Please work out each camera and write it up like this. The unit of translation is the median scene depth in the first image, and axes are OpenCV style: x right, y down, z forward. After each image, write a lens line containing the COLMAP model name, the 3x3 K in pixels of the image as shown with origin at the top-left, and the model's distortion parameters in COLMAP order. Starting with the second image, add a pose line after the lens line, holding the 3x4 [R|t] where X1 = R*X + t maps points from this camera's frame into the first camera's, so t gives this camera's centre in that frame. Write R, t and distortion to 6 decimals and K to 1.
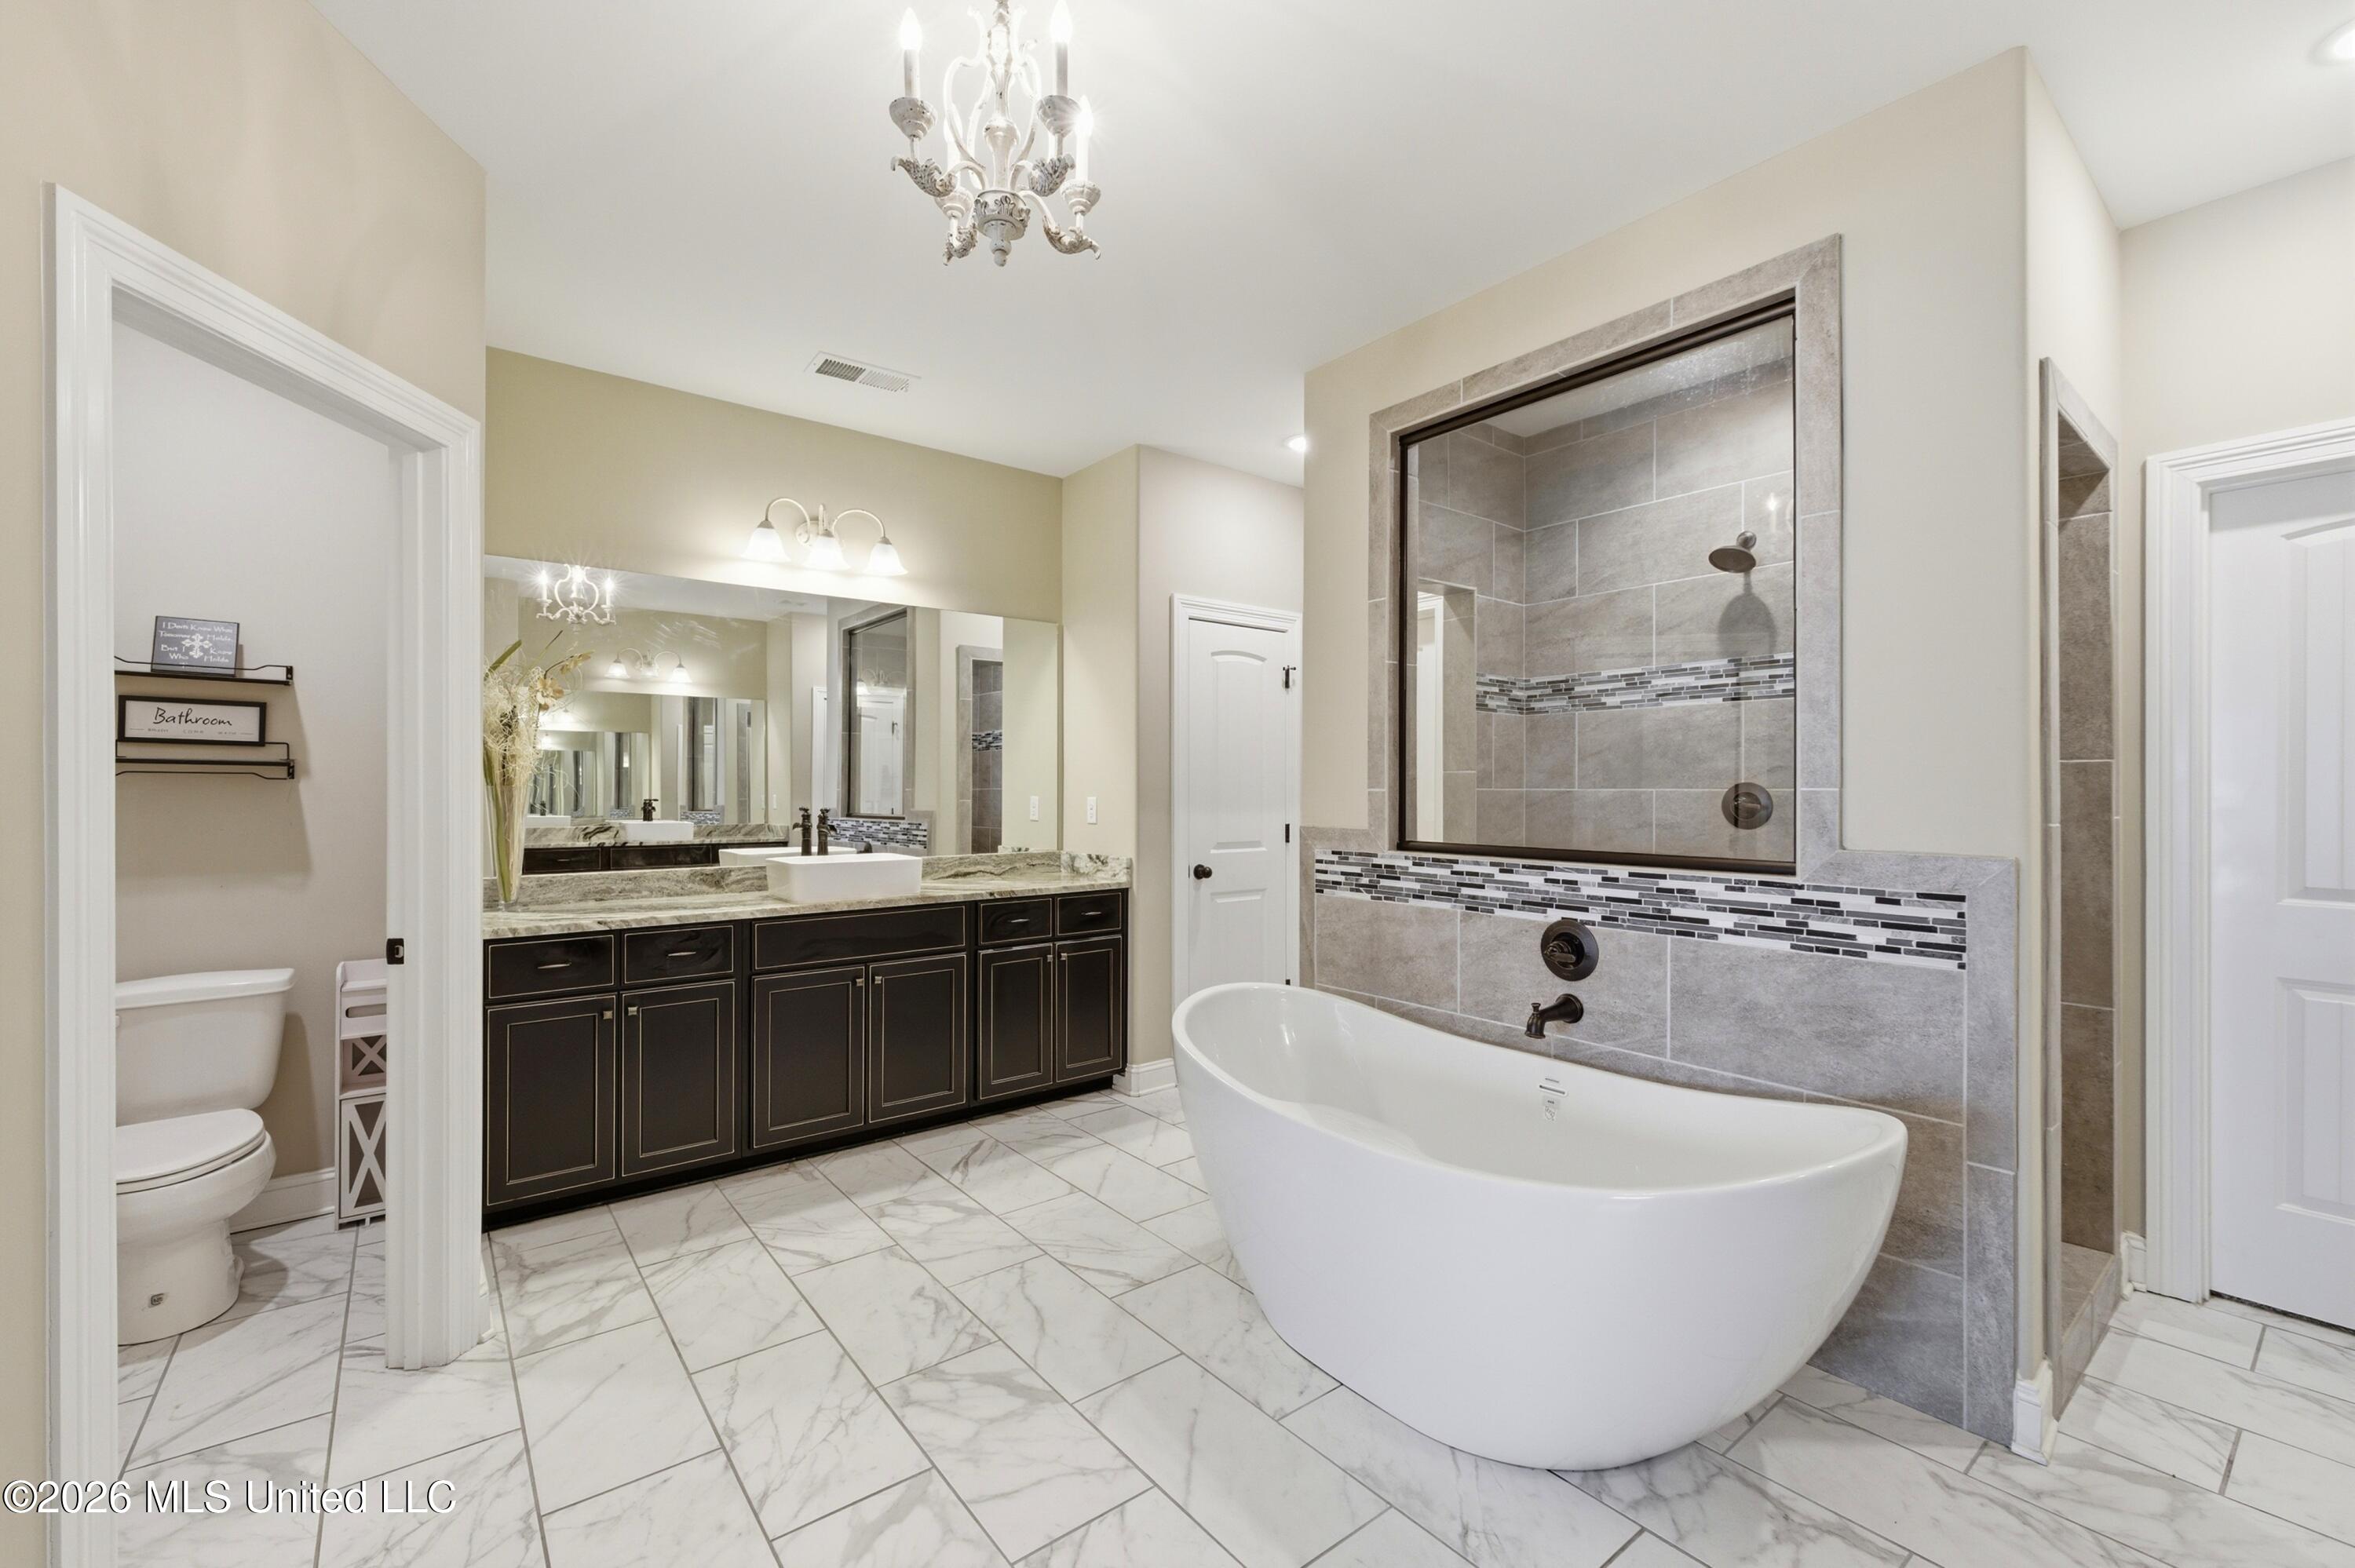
lens RADIAL K [[1005.4, 0, 1158.9], [0, 1005.4, 774.4], [0, 0, 1]] dist [-0.008747, -0.000456]
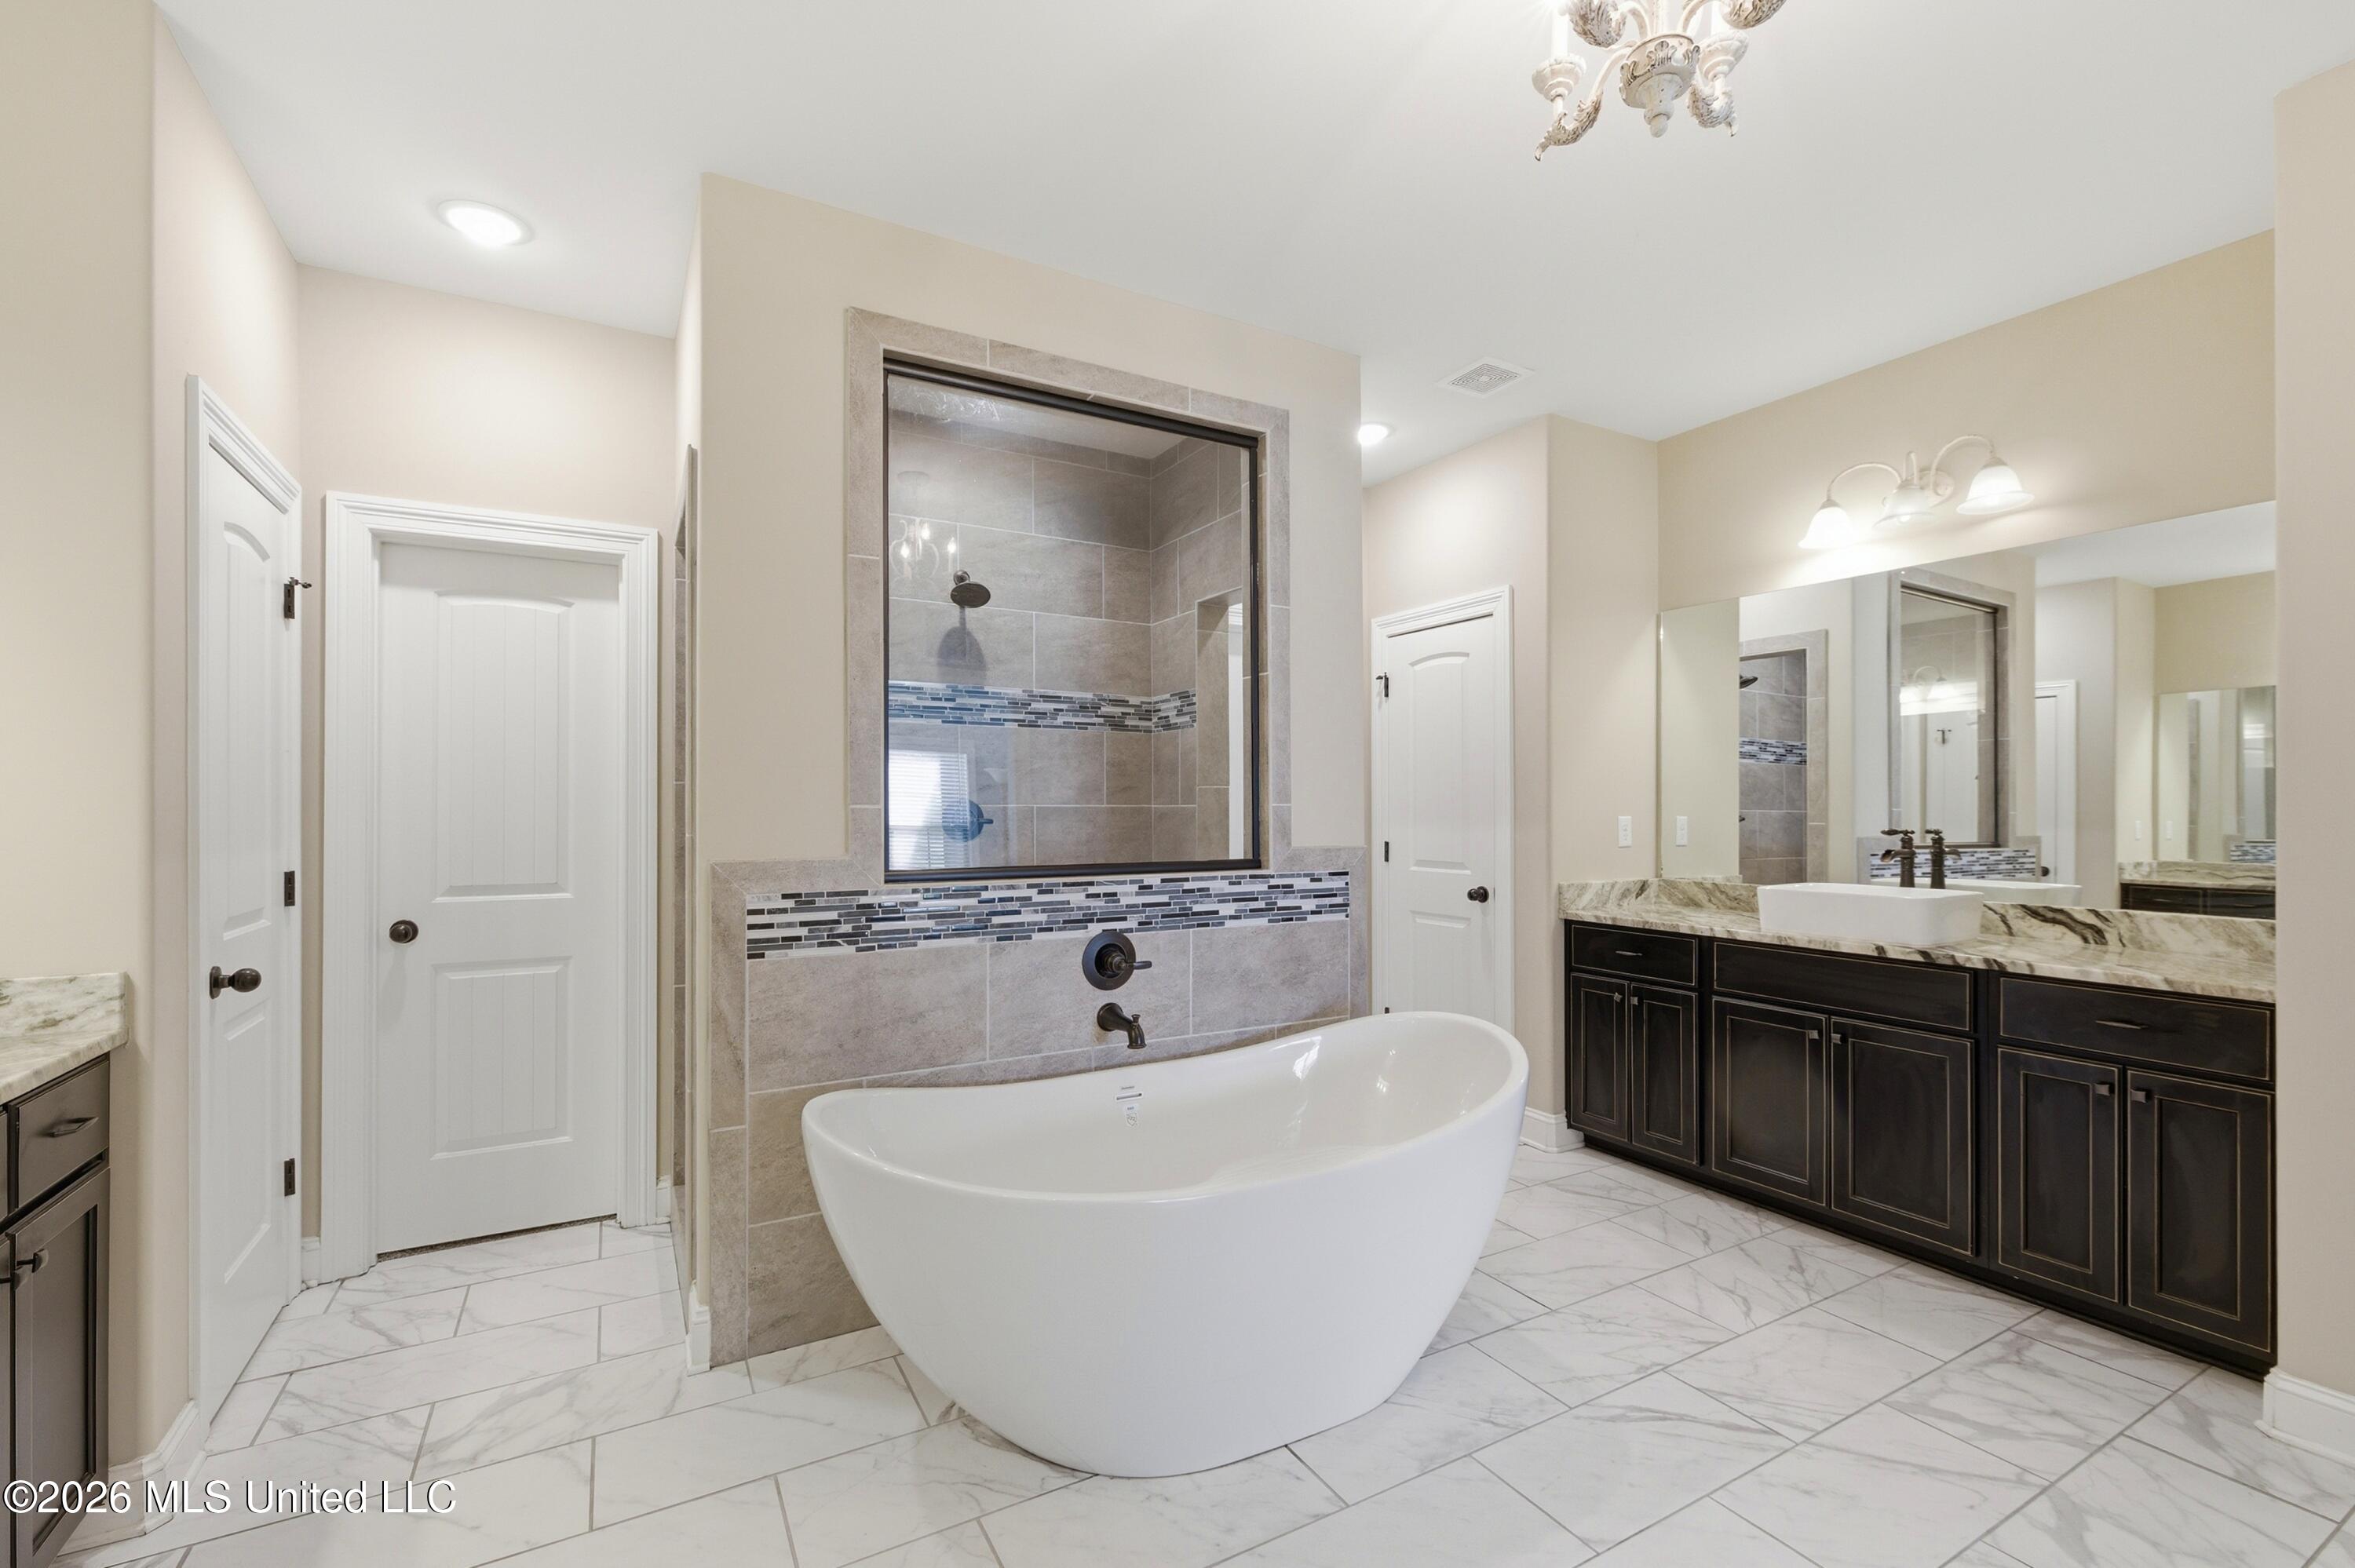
lens RADIAL K [[1005.4, 0, 1165.1], [0, 1005.4, 800.1], [0, 0, 1]] dist [-0.008747, -0.000456]
pose [[0.118555, 0.002285, 0.992945, -0.602933], [-0.013246, 0.999912, -0.000719, 0.009275], [-0.992859, -0.013067, 0.118575, 0.804949]]
